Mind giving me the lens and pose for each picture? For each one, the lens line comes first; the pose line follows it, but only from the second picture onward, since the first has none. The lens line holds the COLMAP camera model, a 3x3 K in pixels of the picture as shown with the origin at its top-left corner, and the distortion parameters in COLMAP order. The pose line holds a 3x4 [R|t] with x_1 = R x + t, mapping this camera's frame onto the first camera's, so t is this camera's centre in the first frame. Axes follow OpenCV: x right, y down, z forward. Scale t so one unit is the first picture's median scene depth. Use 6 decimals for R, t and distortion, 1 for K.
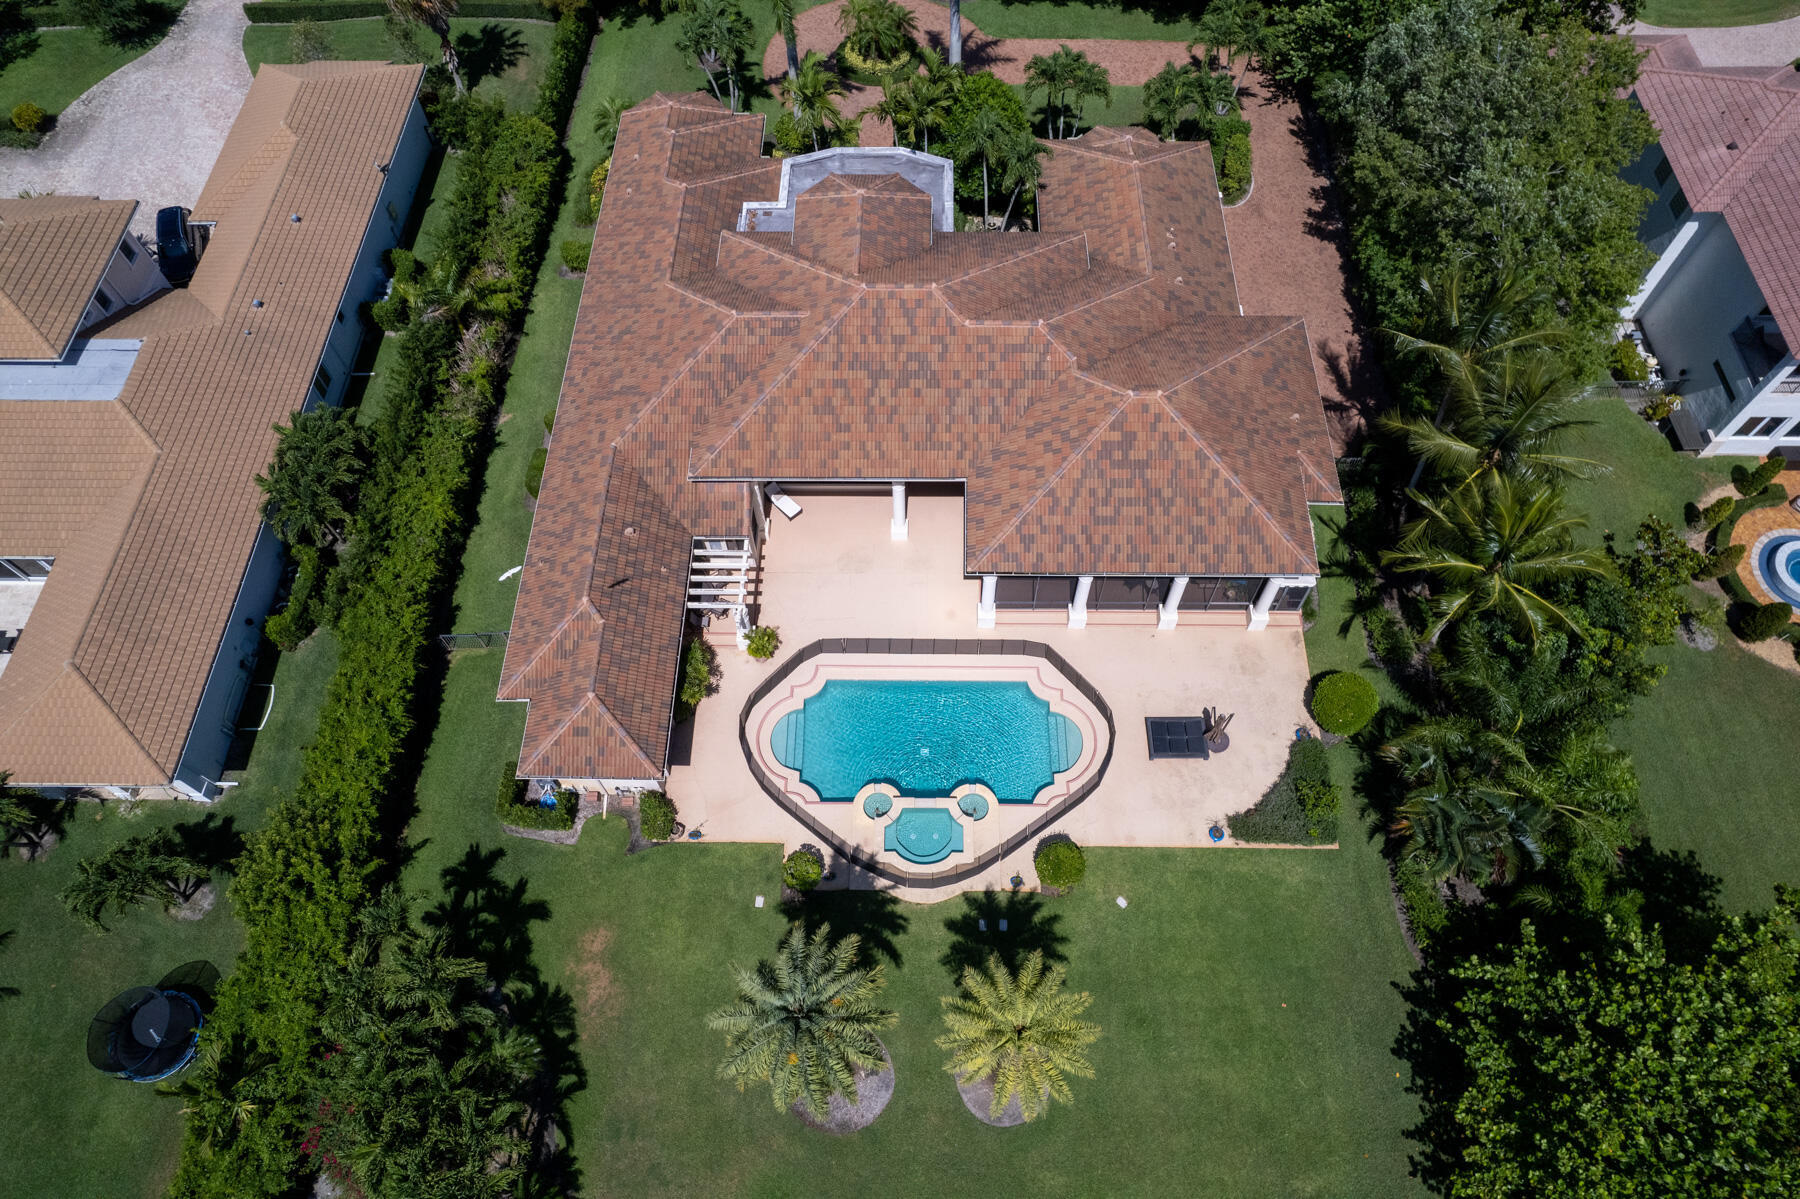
lens RADIAL K [[1075.3, 0, 911.6], [0, 1075.3, 643.7], [0, 0, 1]] dist [-0.053869, 0.046946]
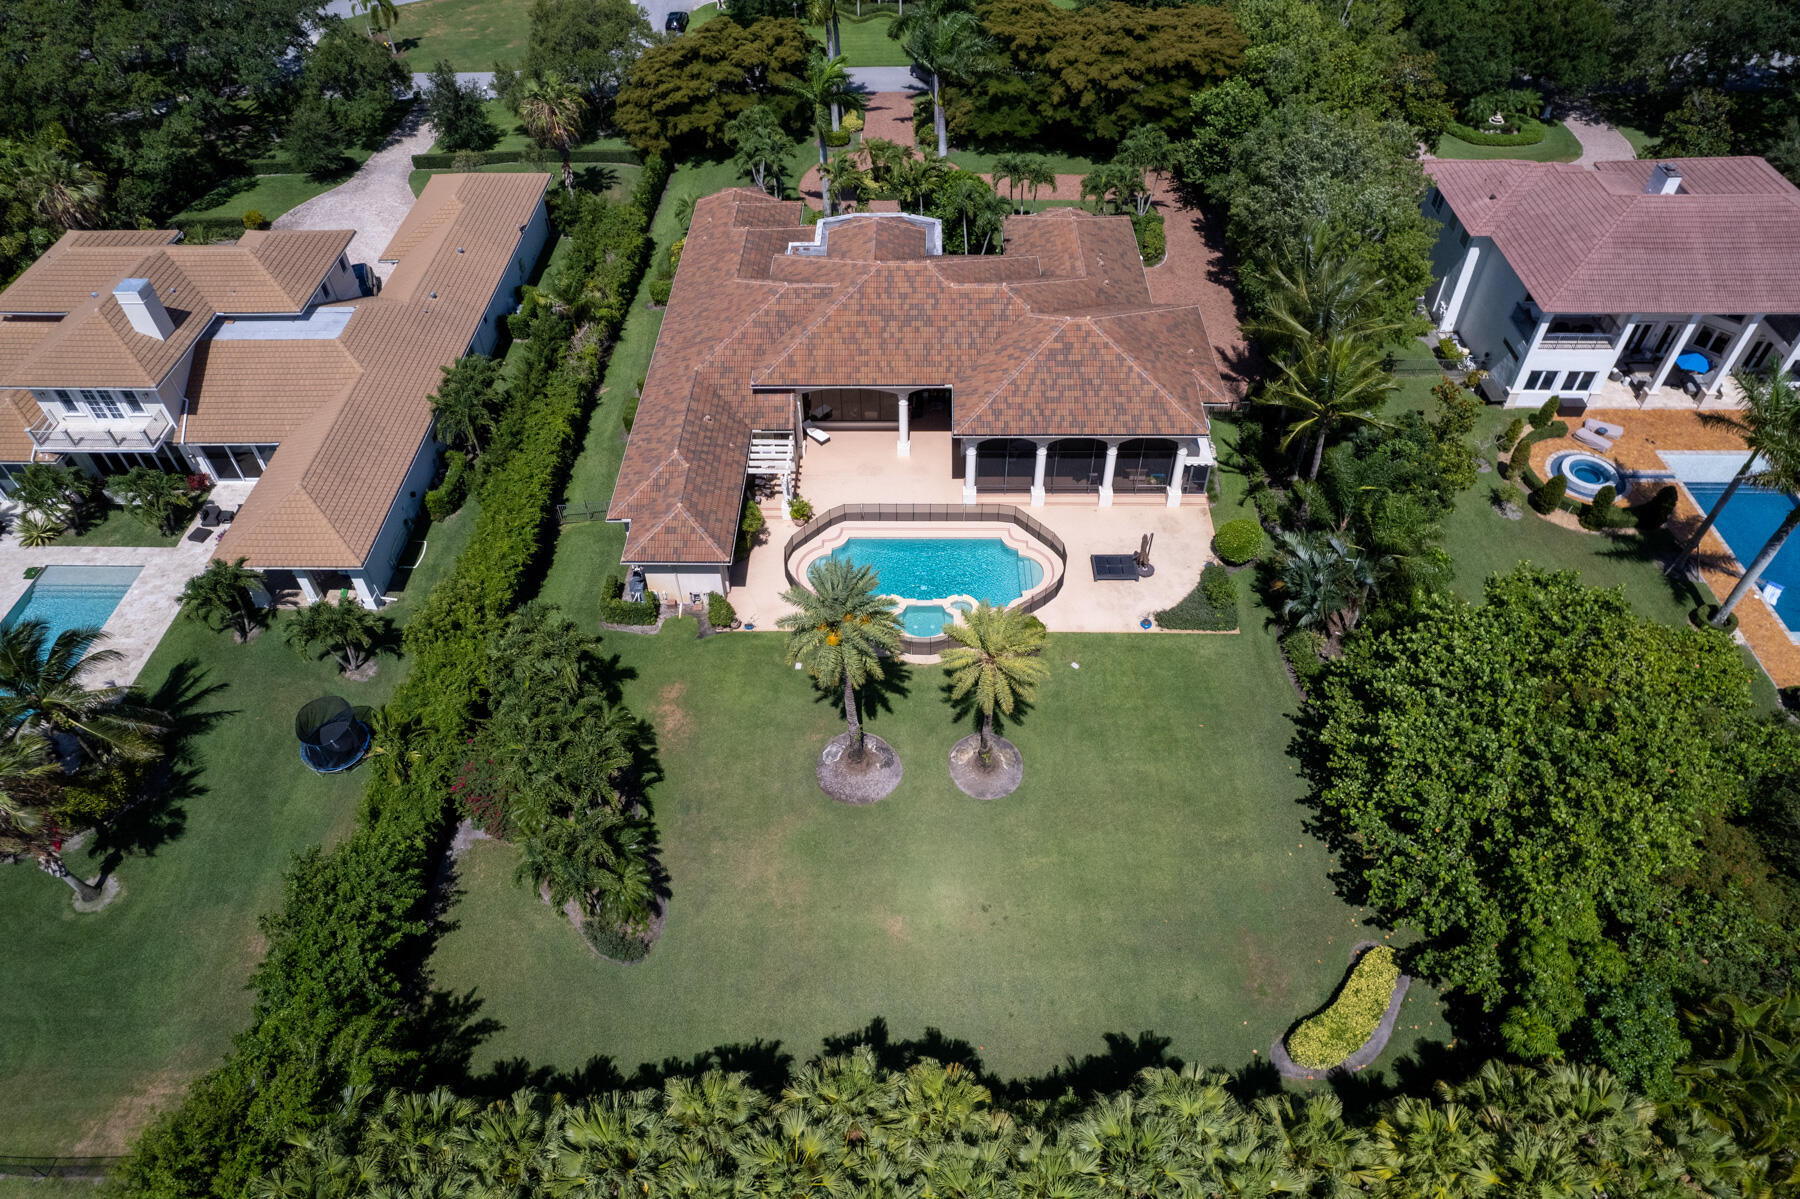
lens RADIAL K [[1076.7, 0, 917.8], [0, 1076.7, 670.4], [0, 0, 1]] dist [-0.047615, 0.043912]
pose [[0.999949, -0.003398, 0.009498, -0.008555], [0.005375, 0.976249, -0.216586, 0.503644], [-0.008536, 0.216626, 0.976217, -0.267660]]
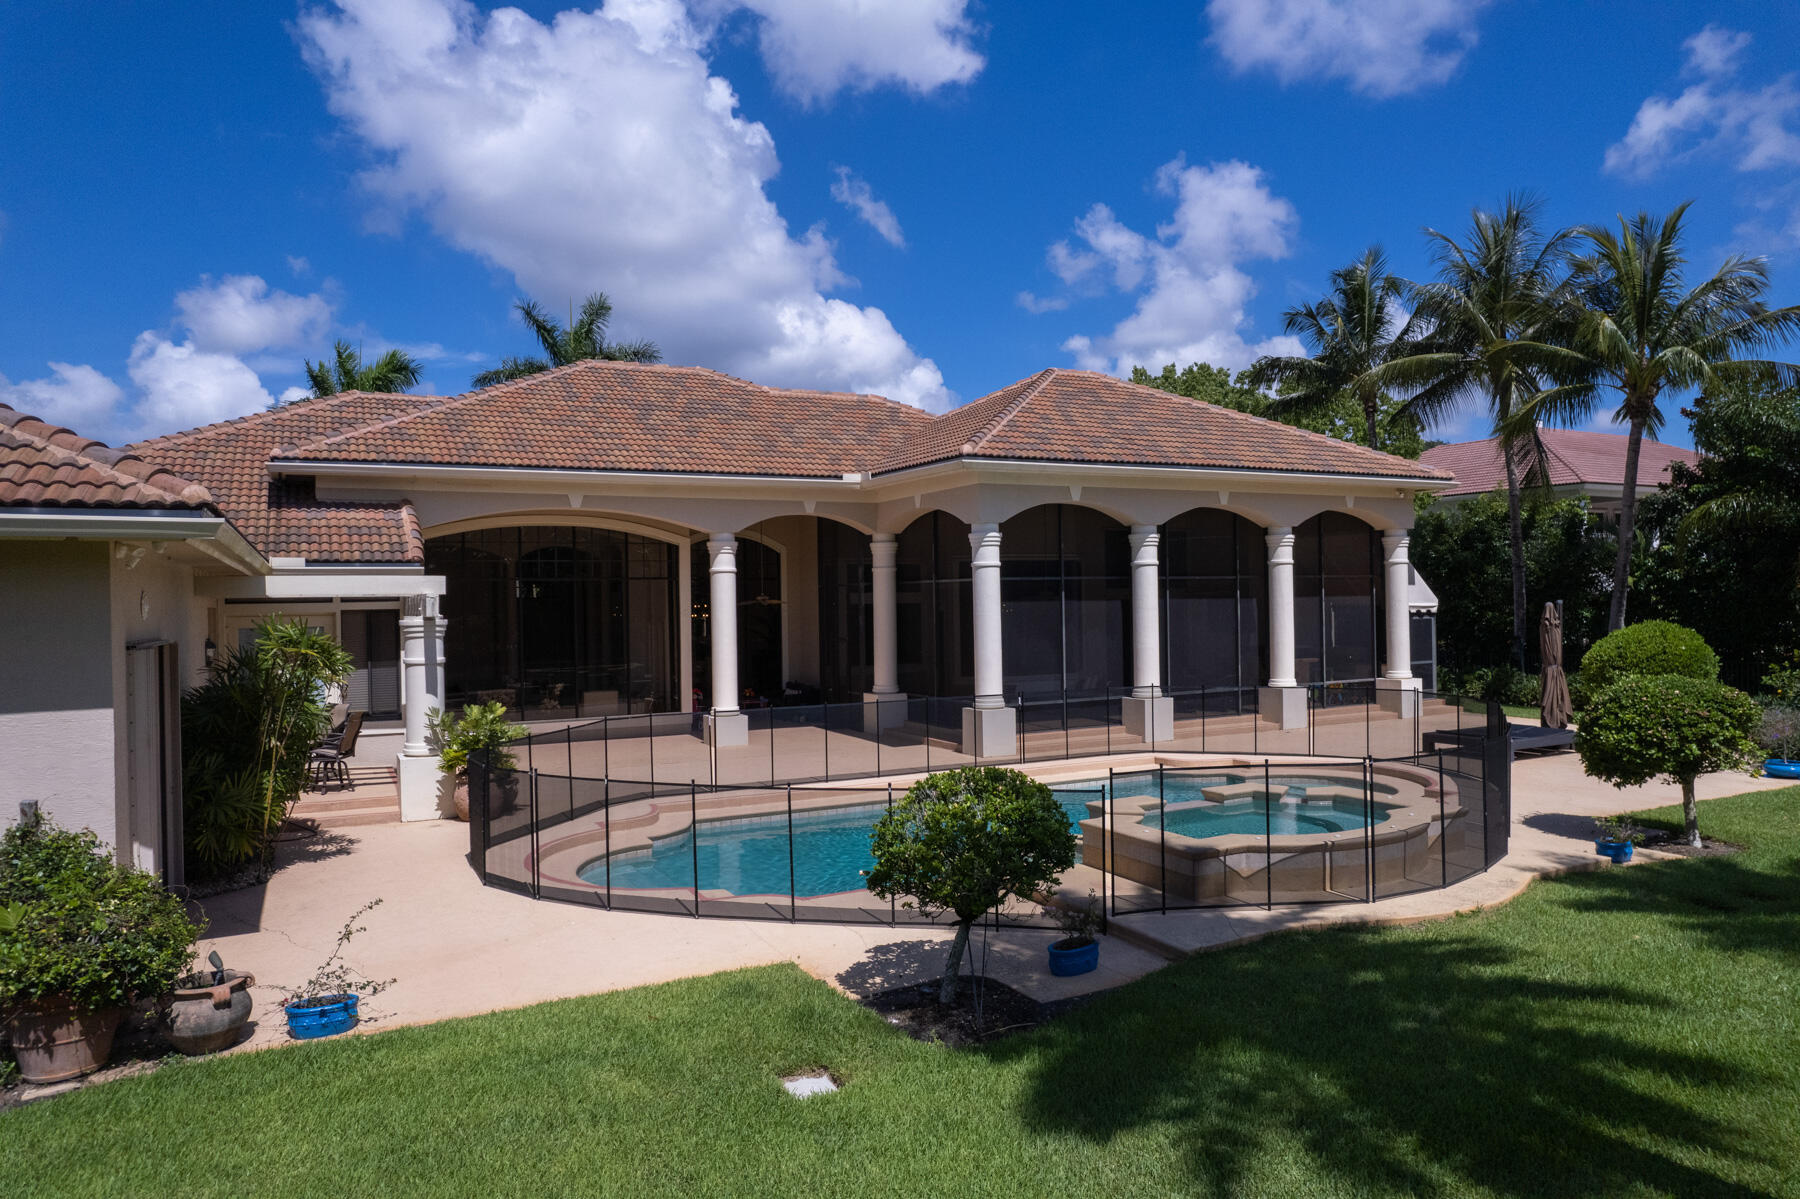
lens RADIAL K [[1147.4, 0, 909.6], [0, 1147.4, 611.5], [0, 0, 1]] dist [-0.068713, 0.063310]
pose [[0.880936, -0.012490, 0.473070, -0.198601], [0.424778, 0.461519, -0.778822, 0.330279], [-0.208603, 0.887042, 0.411874, 0.815884]]
